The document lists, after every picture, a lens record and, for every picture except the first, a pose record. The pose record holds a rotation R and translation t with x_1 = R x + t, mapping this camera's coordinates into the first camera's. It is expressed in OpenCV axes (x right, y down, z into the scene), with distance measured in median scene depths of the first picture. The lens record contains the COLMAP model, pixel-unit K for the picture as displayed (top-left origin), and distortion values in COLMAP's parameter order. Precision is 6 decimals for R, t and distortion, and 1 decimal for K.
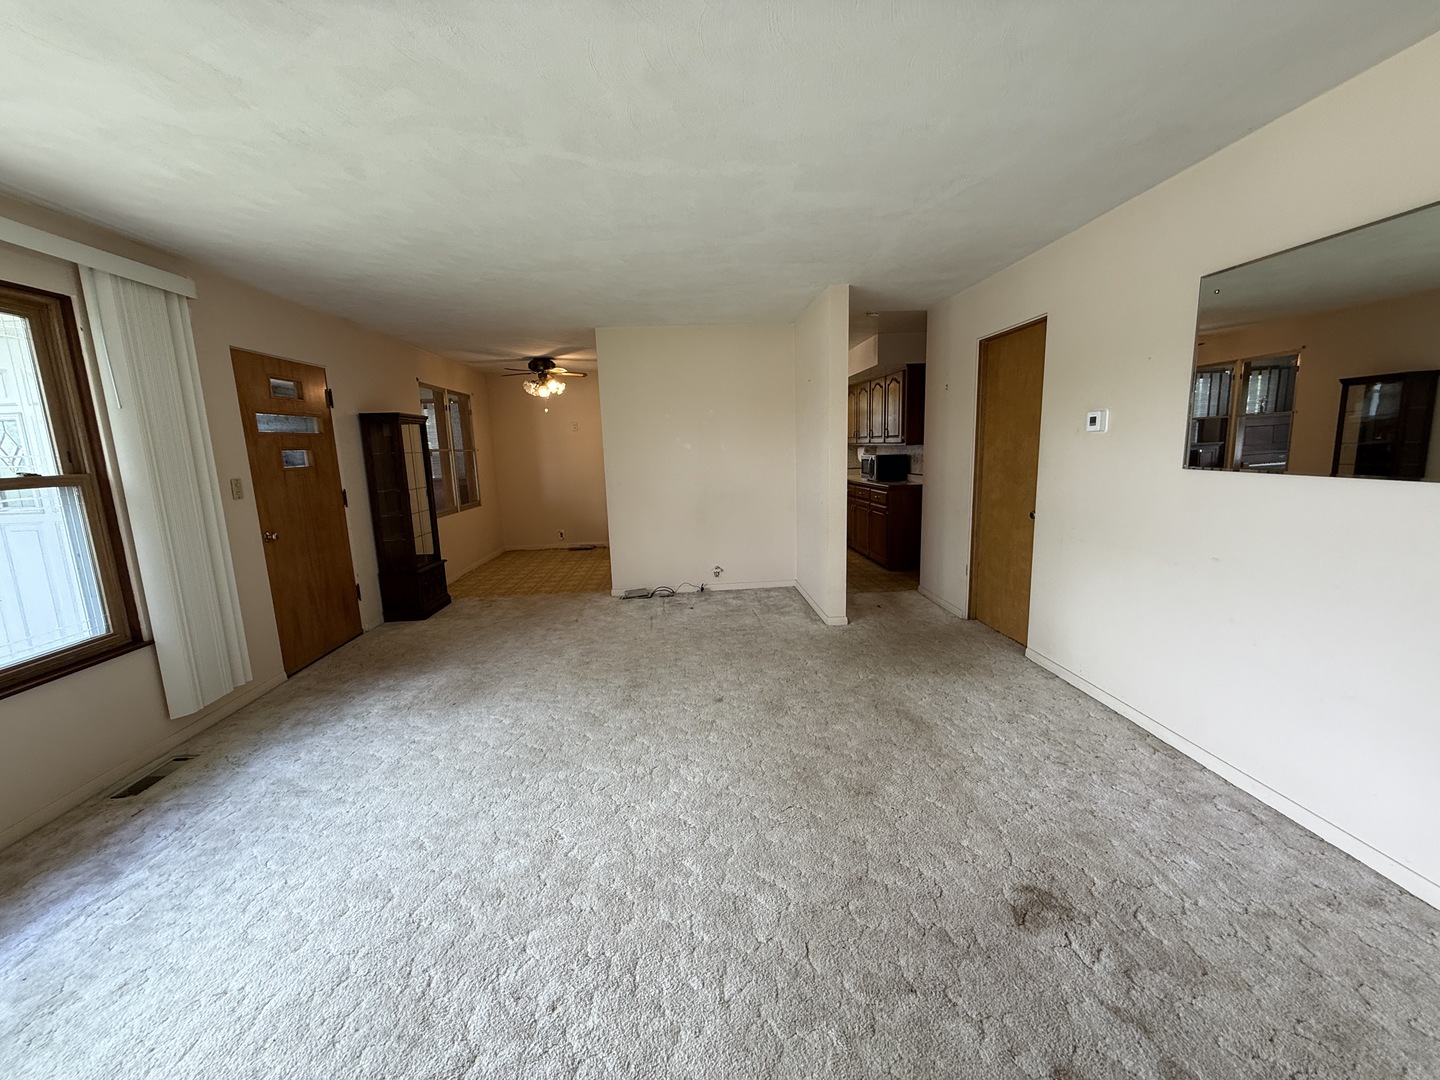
lens RADIAL K [[572.3, 0, 718.0], [0, 572.3, 542.0], [0, 0, 1]] dist [0.001183, -0.000227]
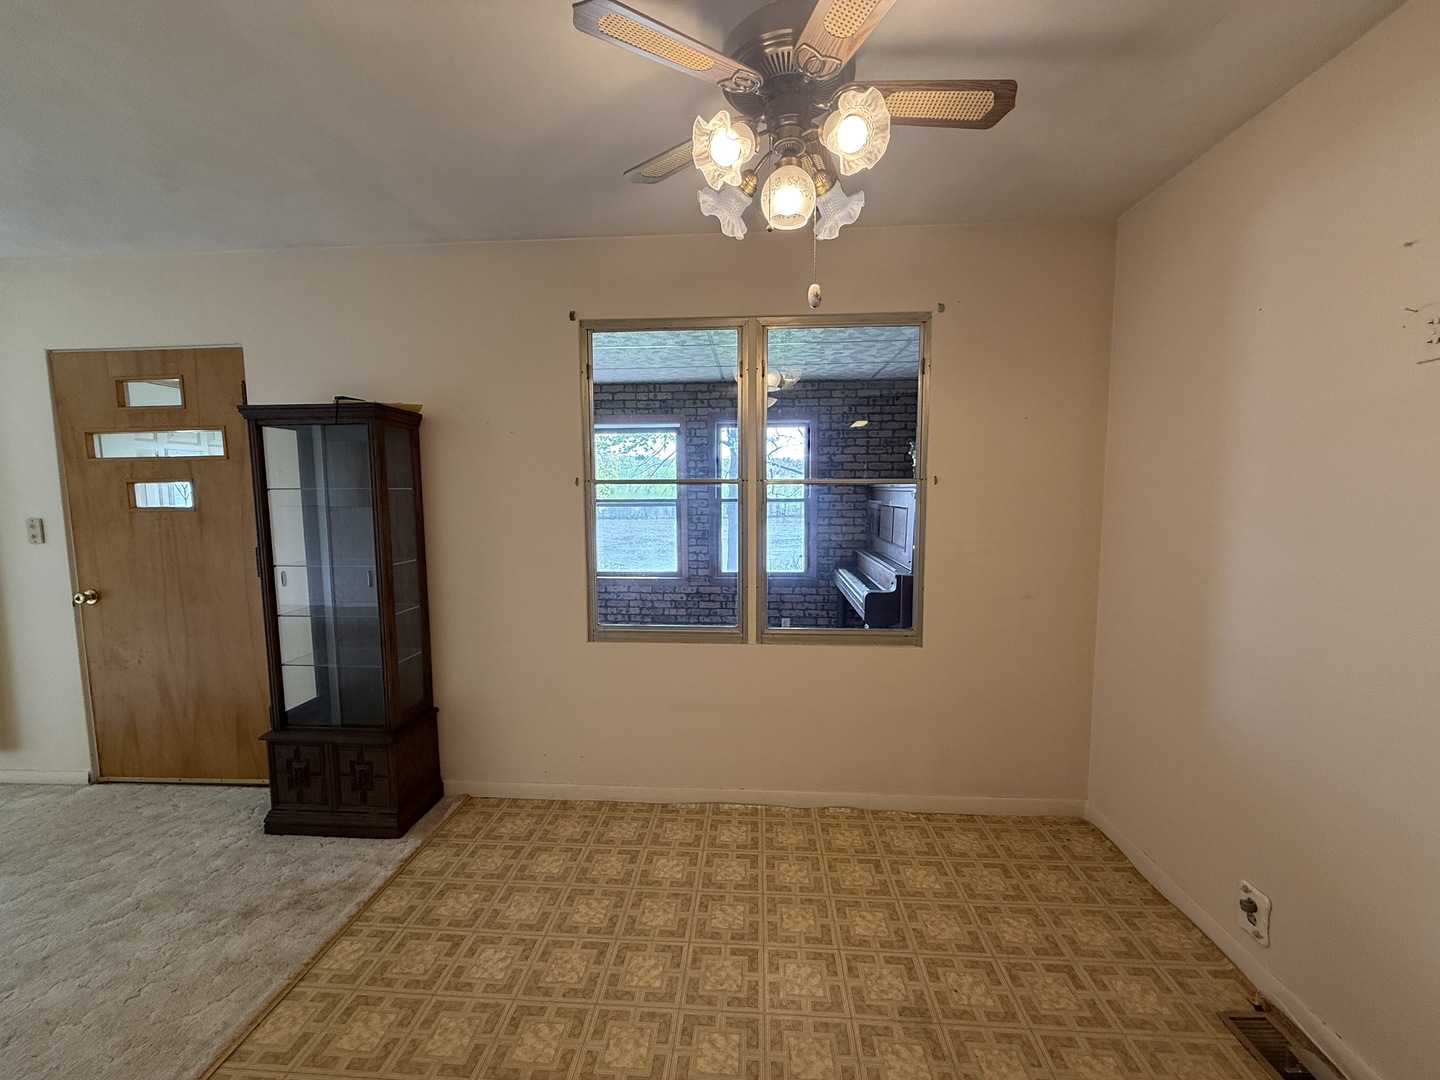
lens RADIAL K [[572.3, 0, 718.0], [0, 572.3, 542.0], [0, 0, 1]] dist [0.001183, -0.000227]
pose [[-0.126407, 0.128712, -0.983593, -0.172600], [-0.156047, 0.976621, 0.147854, -0.354974], [0.979628, 0.172177, -0.103366, 2.080787]]
